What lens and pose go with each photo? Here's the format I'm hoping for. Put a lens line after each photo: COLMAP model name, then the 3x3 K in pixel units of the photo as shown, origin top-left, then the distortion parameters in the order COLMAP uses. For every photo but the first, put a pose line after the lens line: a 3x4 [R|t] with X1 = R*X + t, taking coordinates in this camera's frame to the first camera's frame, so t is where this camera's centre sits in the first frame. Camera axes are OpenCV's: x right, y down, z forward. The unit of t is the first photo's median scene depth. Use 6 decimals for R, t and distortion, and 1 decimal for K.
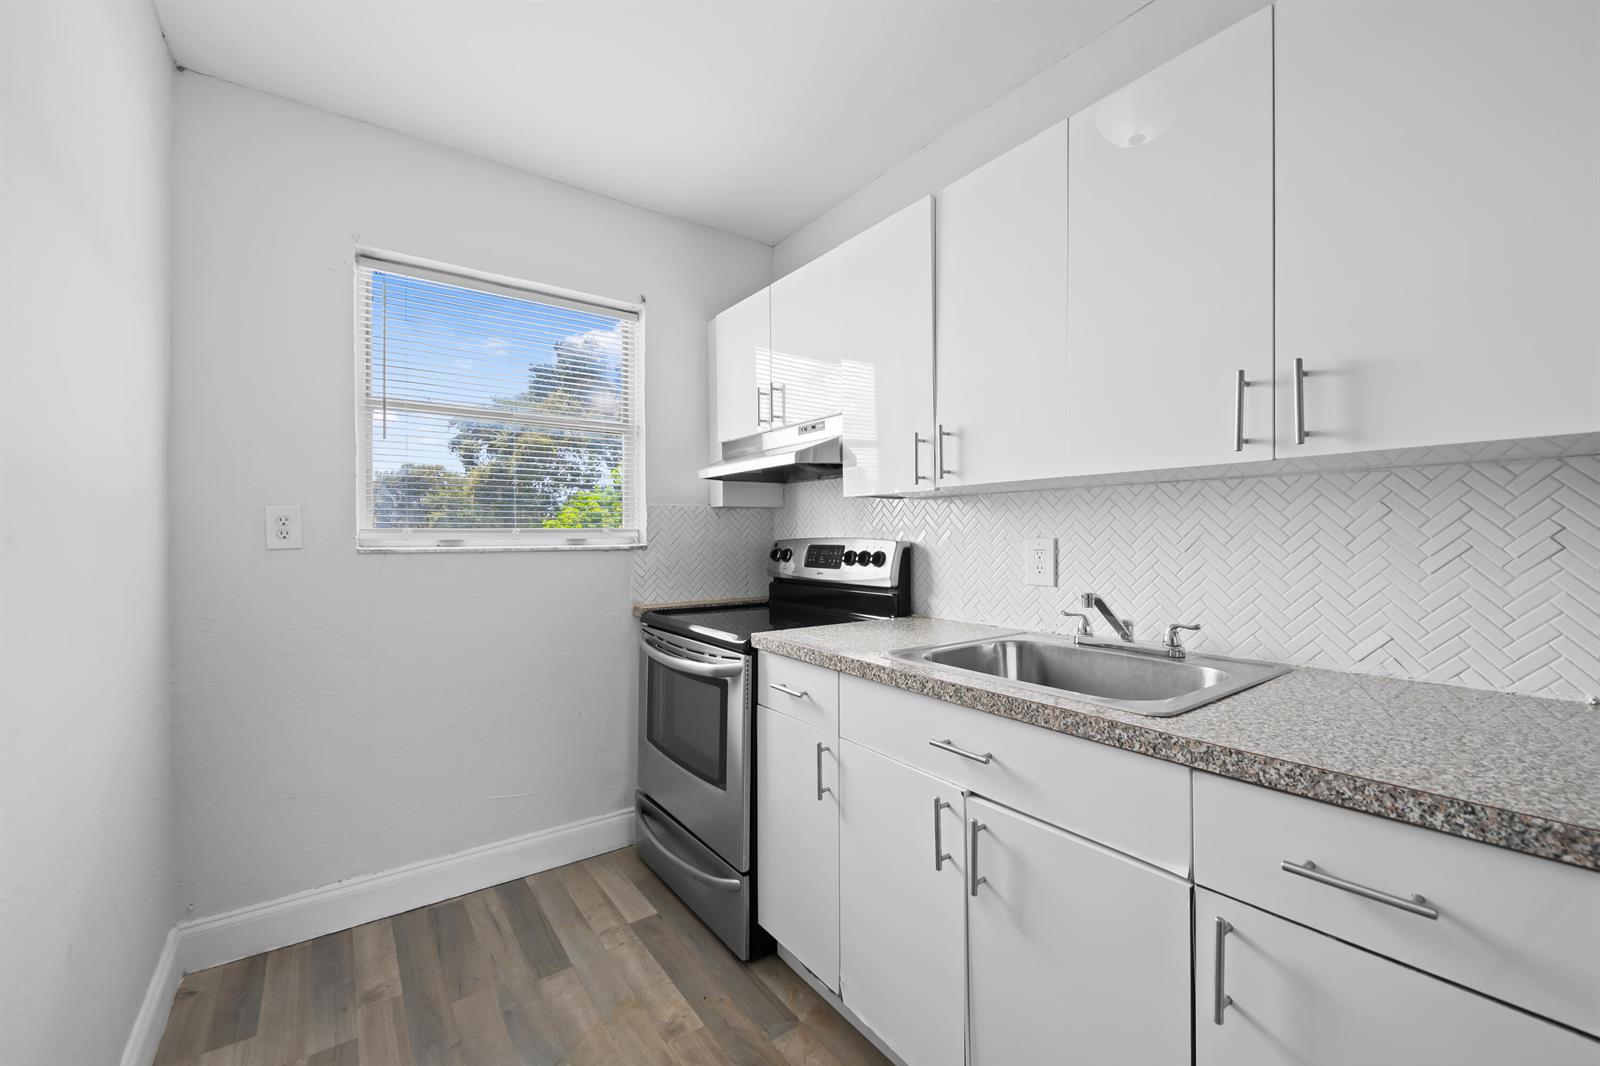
lens RADIAL K [[640.6, 0, 799.1], [0, 640.6, 535.0], [0, 0, 1]] dist [-0.009688, -0.000680]
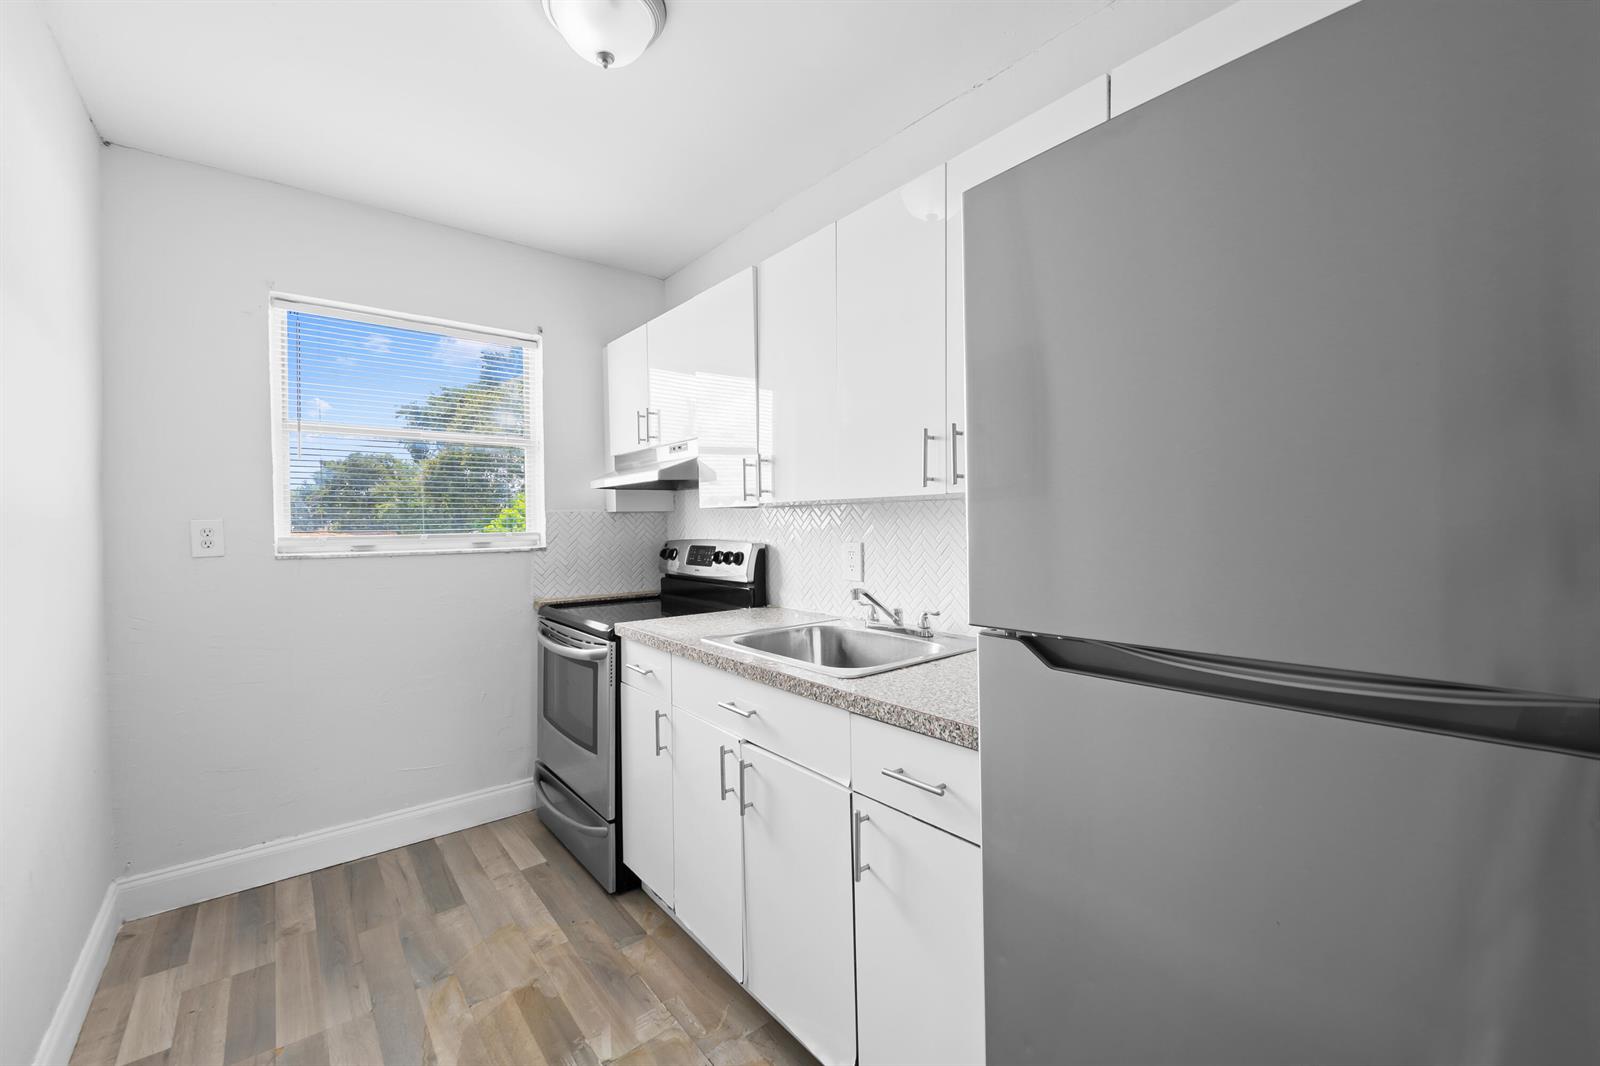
lens RADIAL K [[640.6, 0, 803.4], [0, 640.6, 528.0], [0, 0, 1]] dist [-0.009688, -0.000680]
pose [[0.998191, -0.007579, 0.059636, 0.208147], [0.007066, 0.999936, 0.008810, -0.033868], [-0.059699, -0.008373, 0.998181, -0.222349]]
